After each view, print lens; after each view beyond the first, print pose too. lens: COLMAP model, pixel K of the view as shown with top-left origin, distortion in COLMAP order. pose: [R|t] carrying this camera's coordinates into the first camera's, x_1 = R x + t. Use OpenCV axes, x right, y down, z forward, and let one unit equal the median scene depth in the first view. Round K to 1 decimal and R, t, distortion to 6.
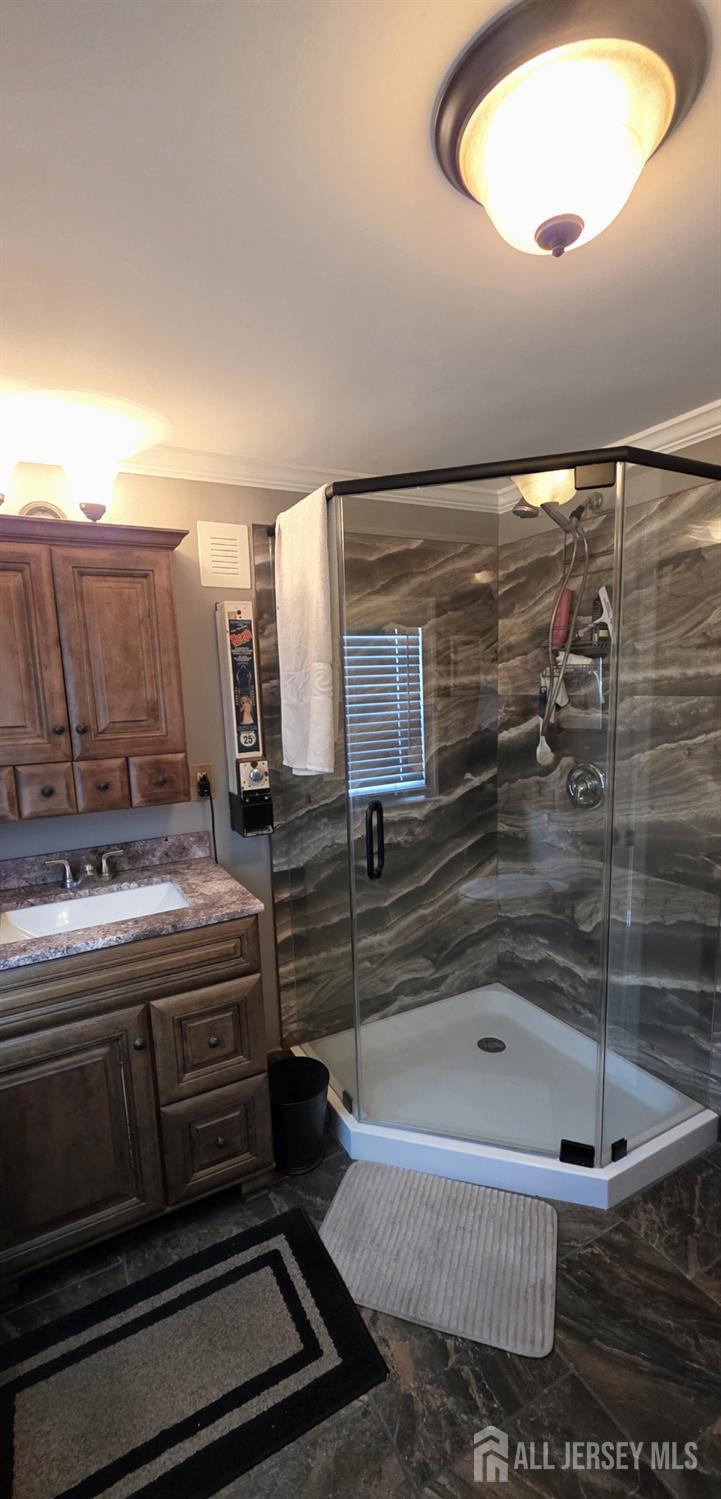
lens RADIAL K [[620.5, 0, 372.6], [0, 620.5, 784.9], [0, 0, 1]] dist [0.000007, 0.000027]
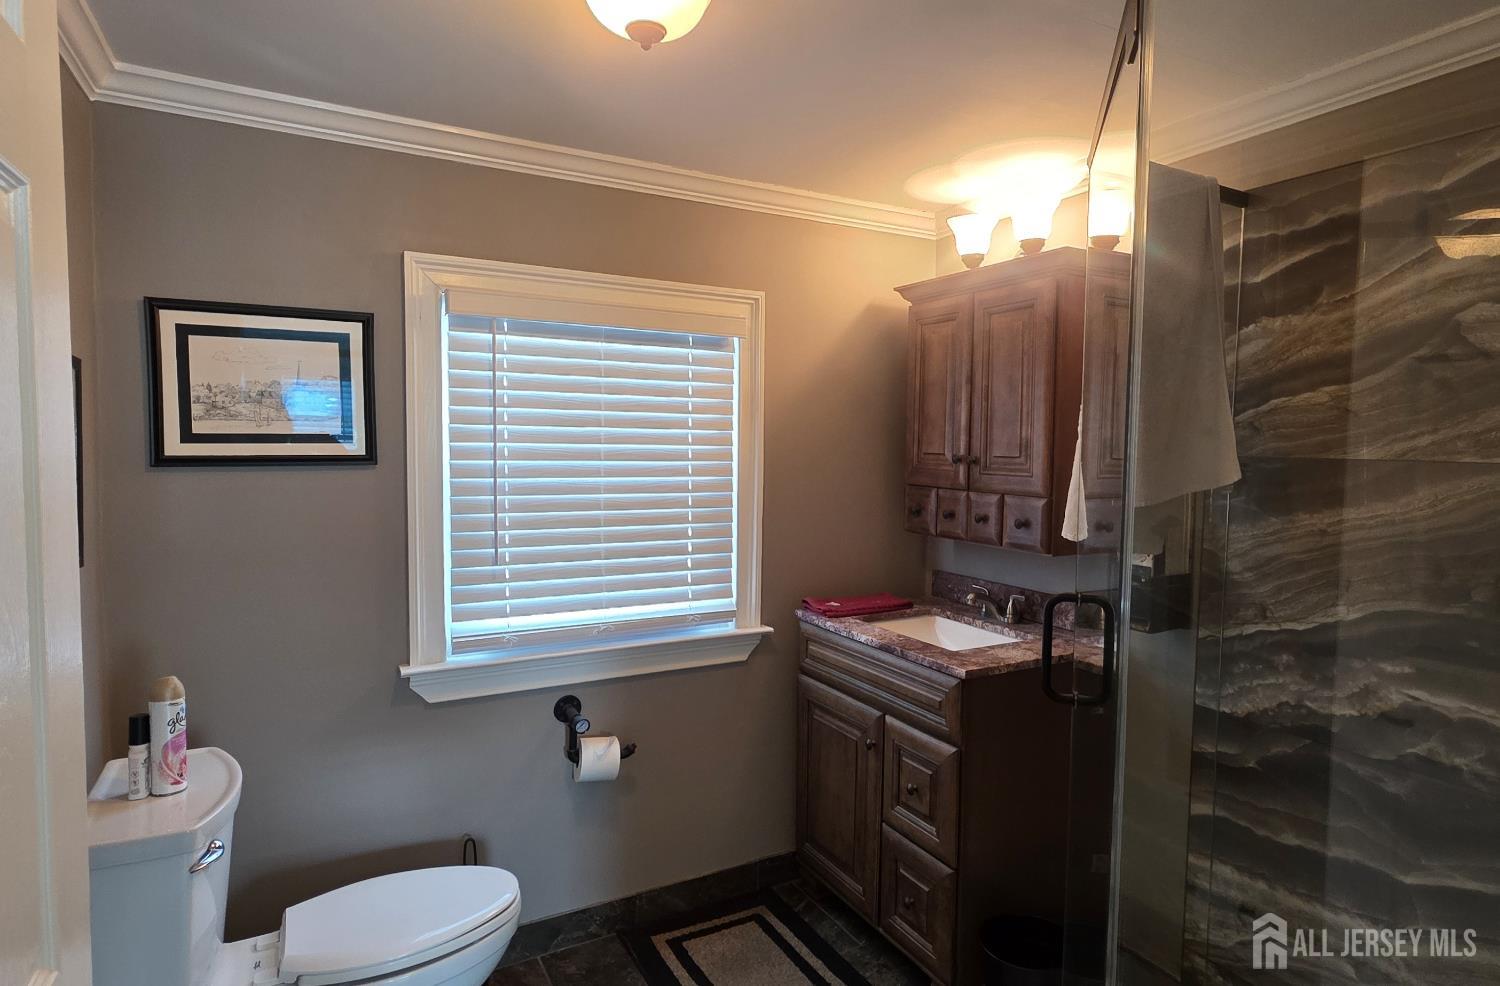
lens RADIAL K [[838.9, 0, 750.0], [0, 838.9, 493.0], [0, 0, 1]] dist [0.000058, -0.000230]
pose [[-0.018658, 0.096477, -0.995160, 0.793415], [-0.181274, 0.978511, 0.098262, -0.090713], [0.983256, 0.182230, -0.000769, 0.539614]]
